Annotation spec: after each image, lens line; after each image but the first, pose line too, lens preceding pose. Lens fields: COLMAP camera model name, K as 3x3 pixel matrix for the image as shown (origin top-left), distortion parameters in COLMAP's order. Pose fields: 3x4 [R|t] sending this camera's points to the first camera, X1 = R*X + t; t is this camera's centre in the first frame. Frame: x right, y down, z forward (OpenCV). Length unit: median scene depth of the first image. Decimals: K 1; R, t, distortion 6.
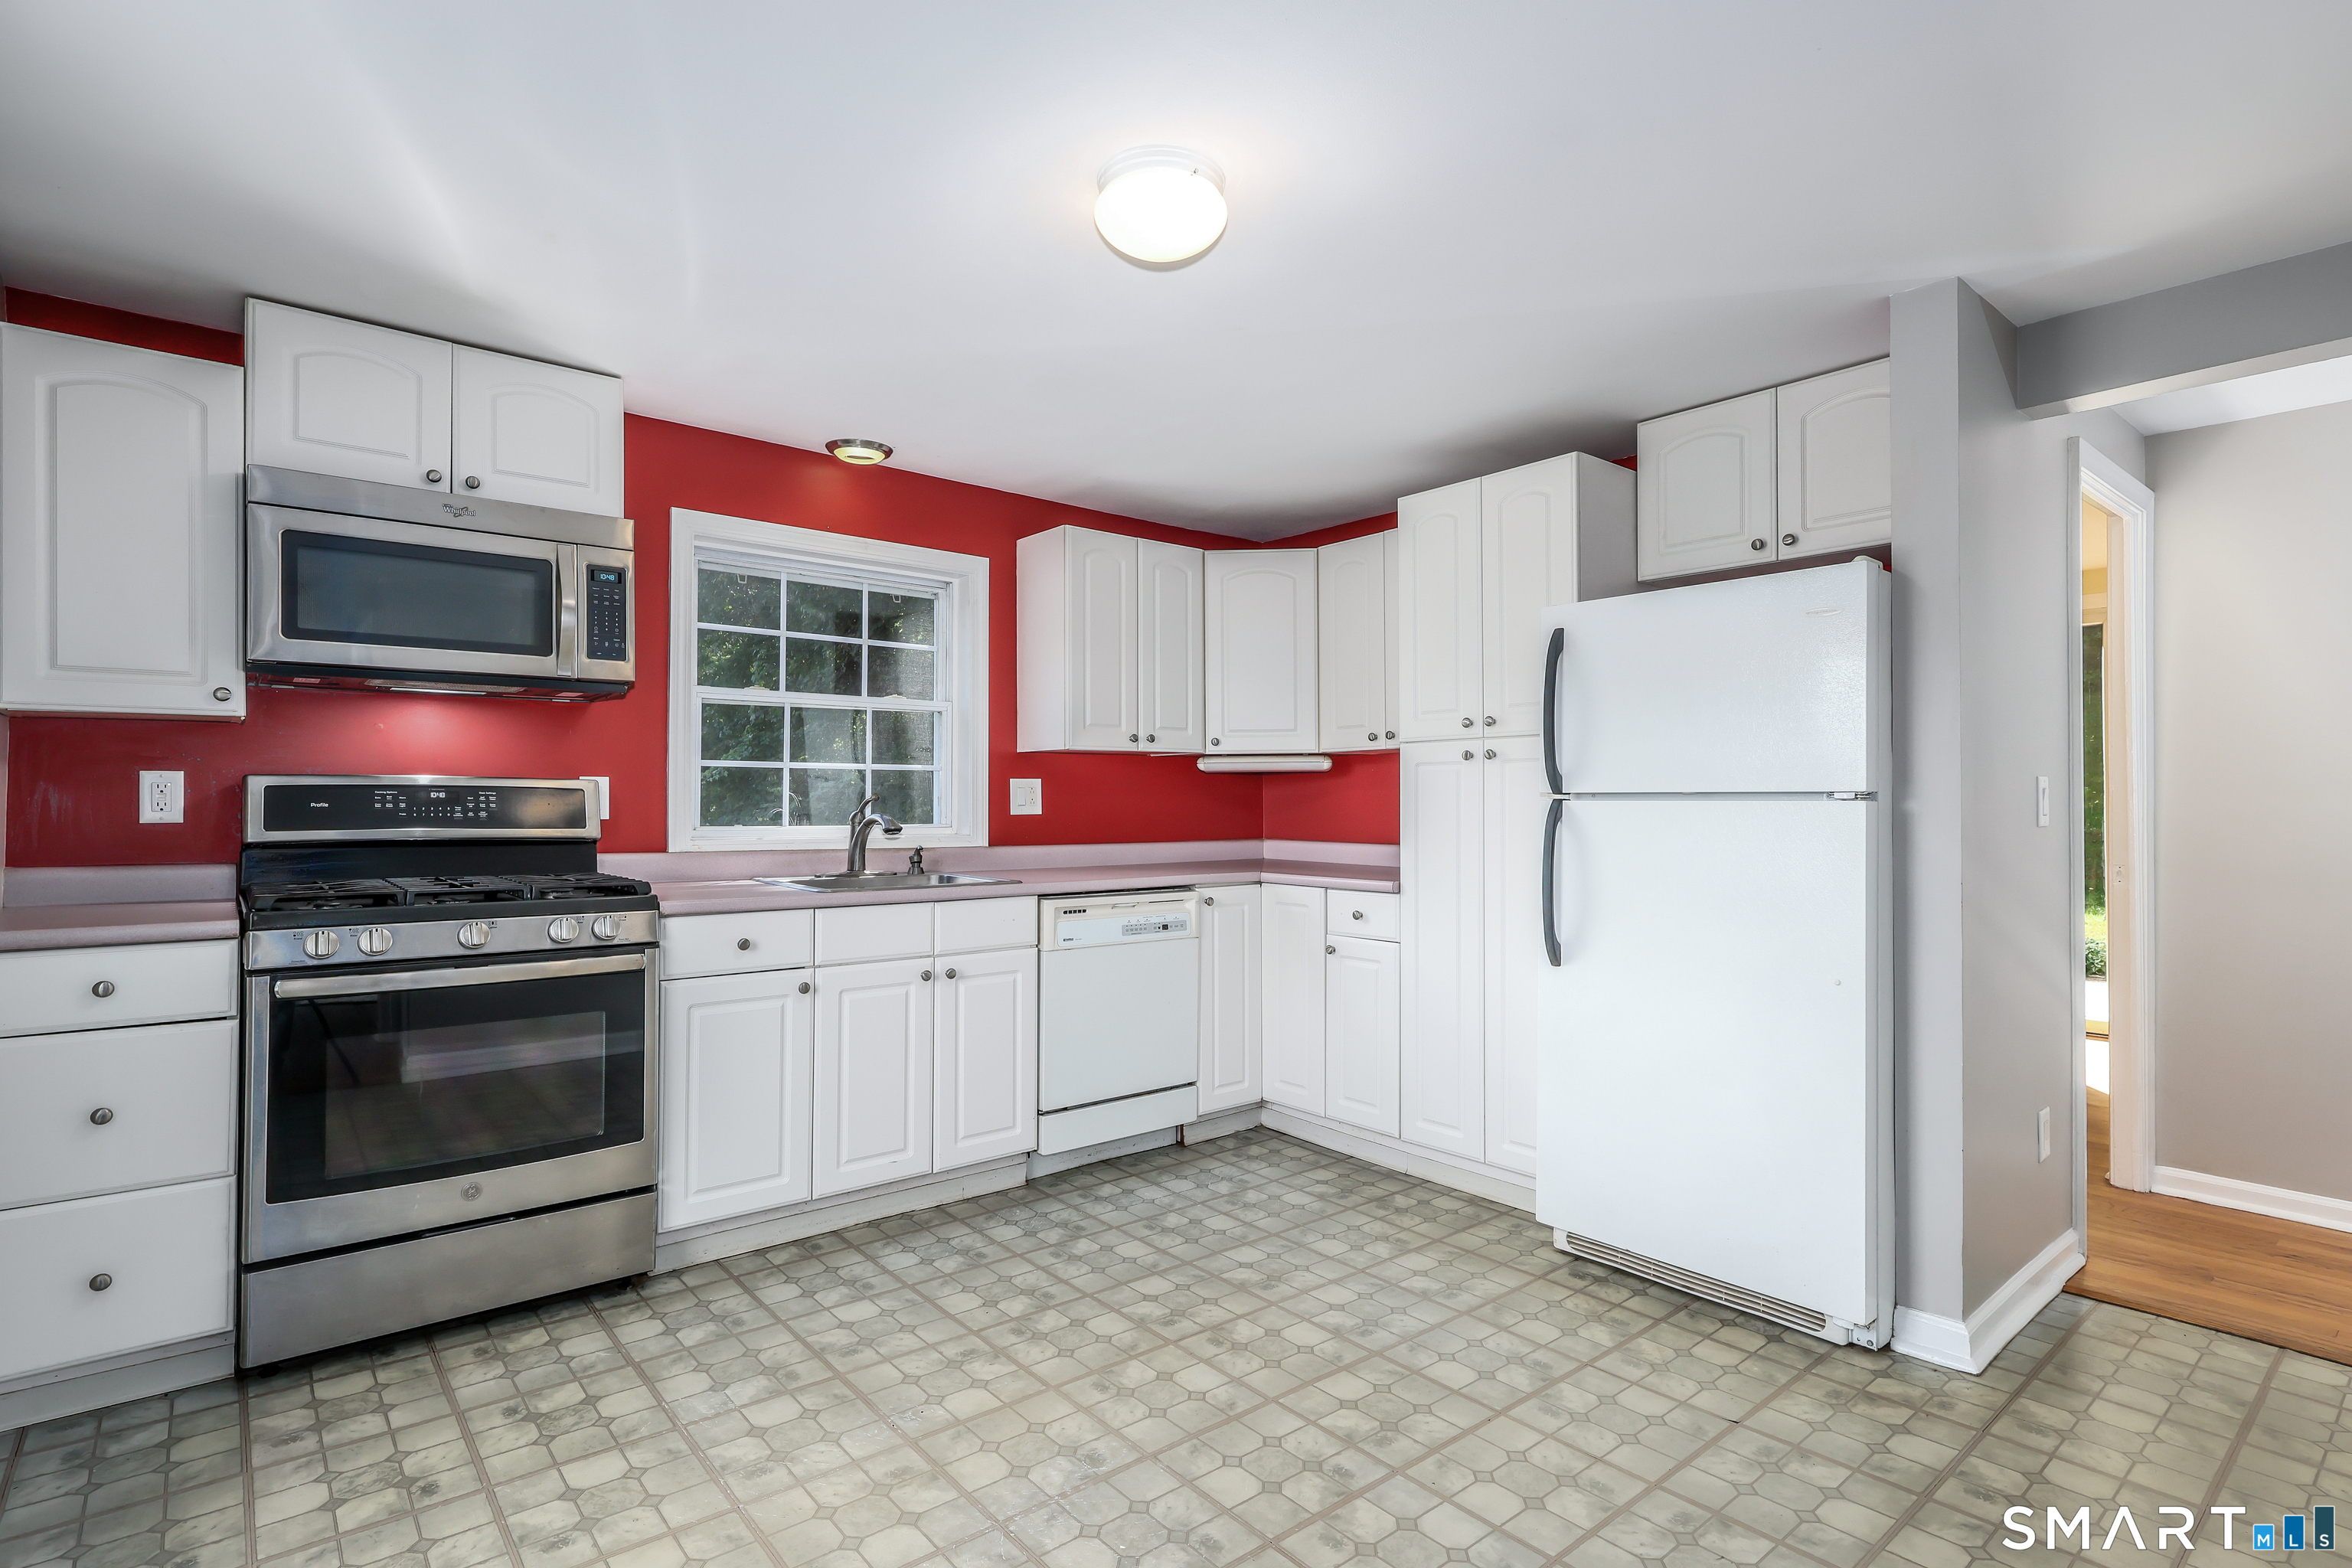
lens RADIAL K [[1146.7, 0, 1176.0], [0, 1146.7, 784.0], [0, 0, 1]] dist [0.000410, 0.000310]
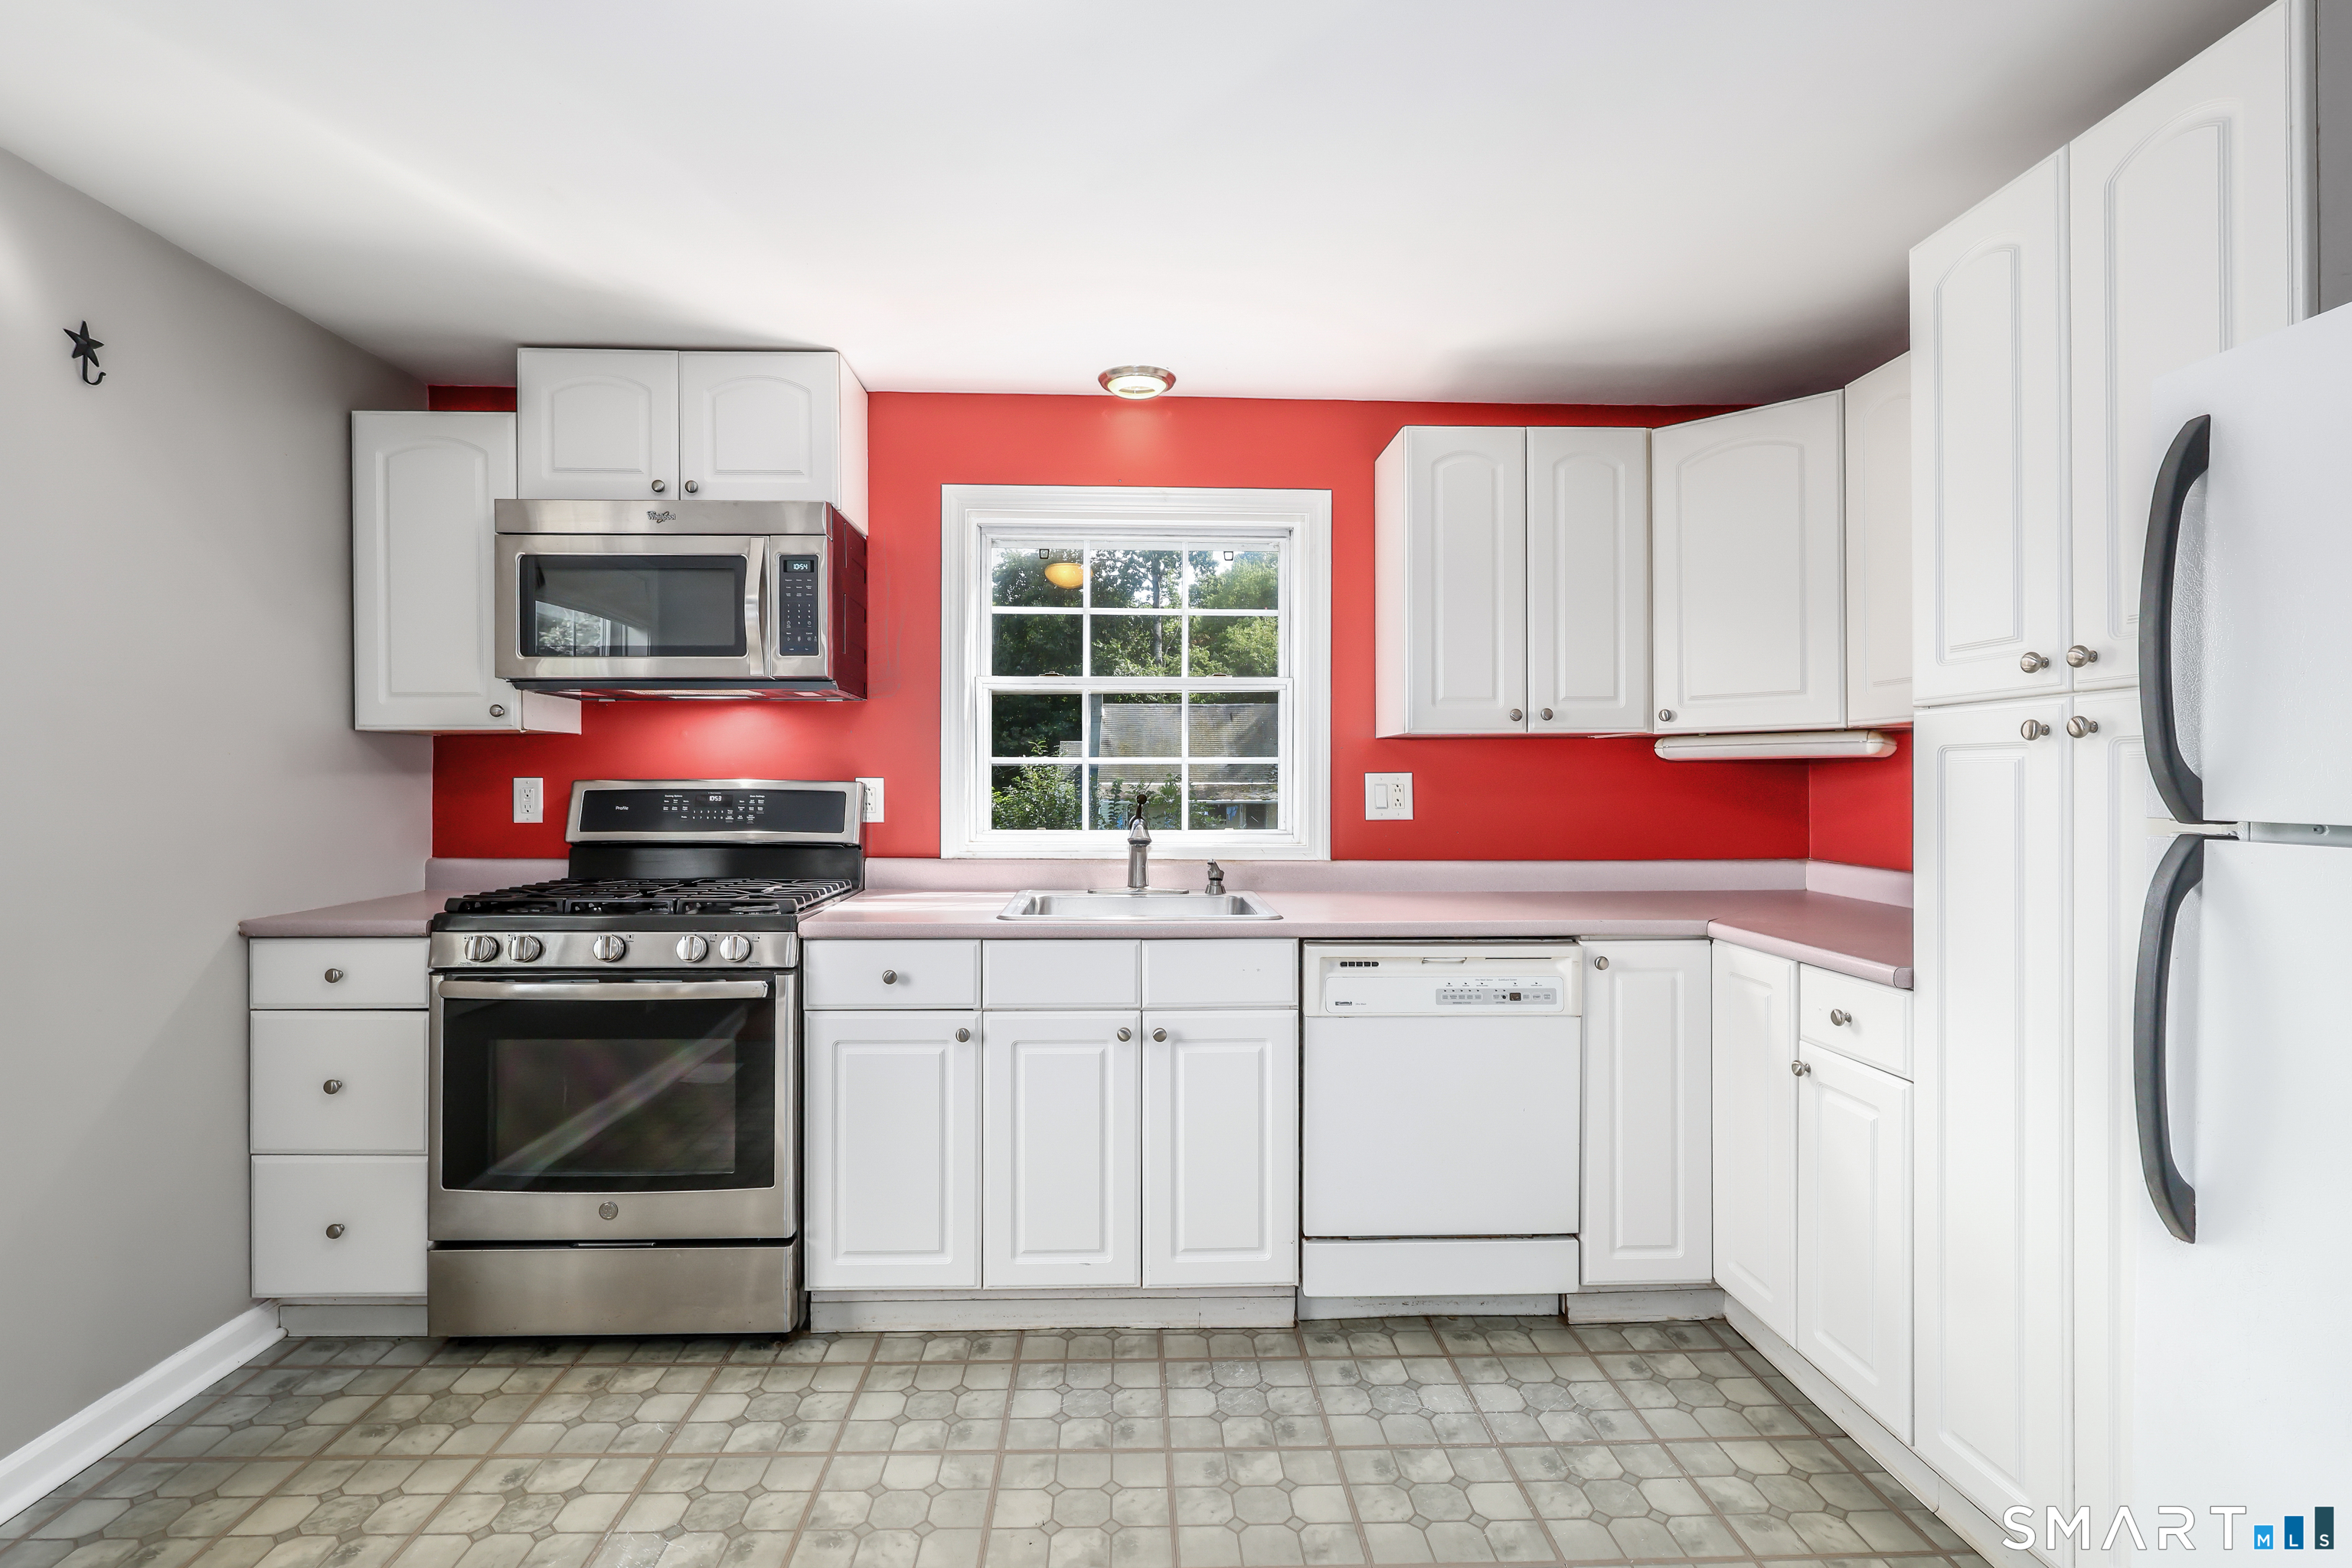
lens RADIAL K [[1105.2, 0, 1165.9], [0, 1105.2, 778.8], [0, 0, 1]] dist [-0.002622, 0.000629]
pose [[0.792079, -0.001424, -0.610416, 0.276898], [0.010182, 0.999889, 0.010879, -0.014556], [0.610333, -0.014832, 0.792006, 0.453364]]
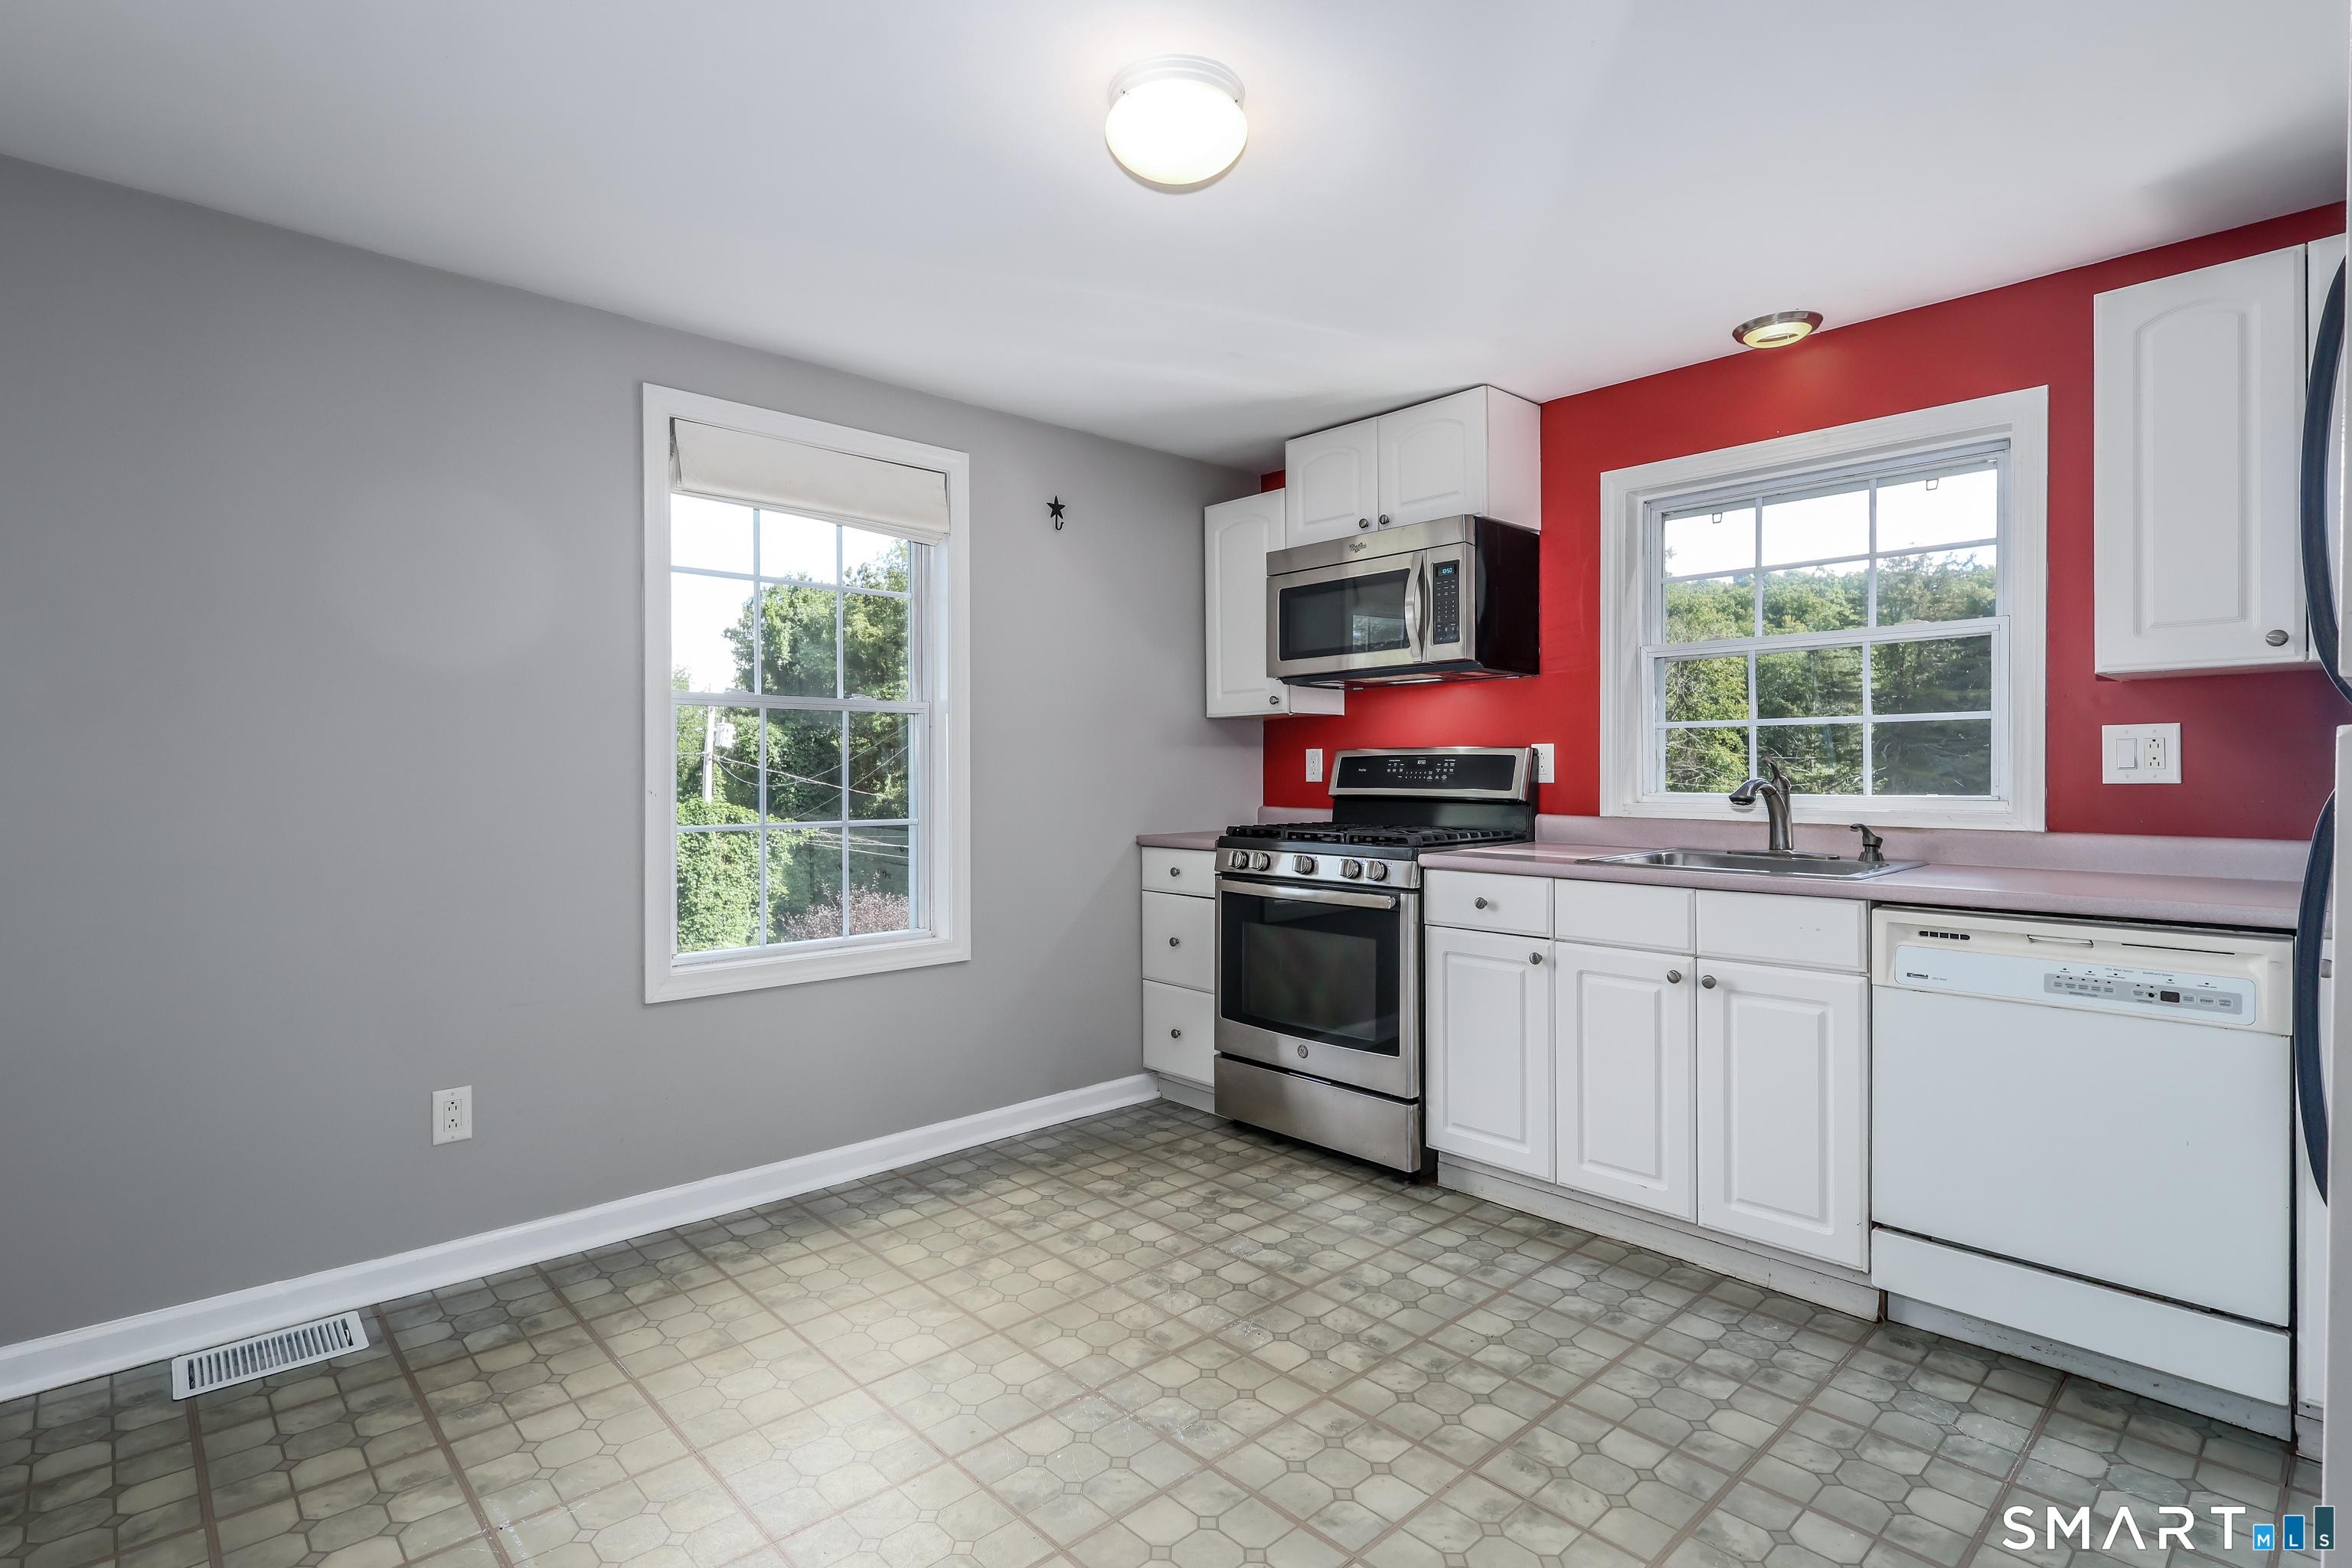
lens RADIAL K [[1155.7, 0, 1160.2], [0, 1155.7, 775.3], [0, 0, 1]] dist [0.003398, 0.000550]
pose [[0.049302, 0.000608, -0.998784, 0.623234], [0.017666, 0.999843, 0.001480, 0.016806], [0.998628, -0.017718, 0.049283, 0.631889]]
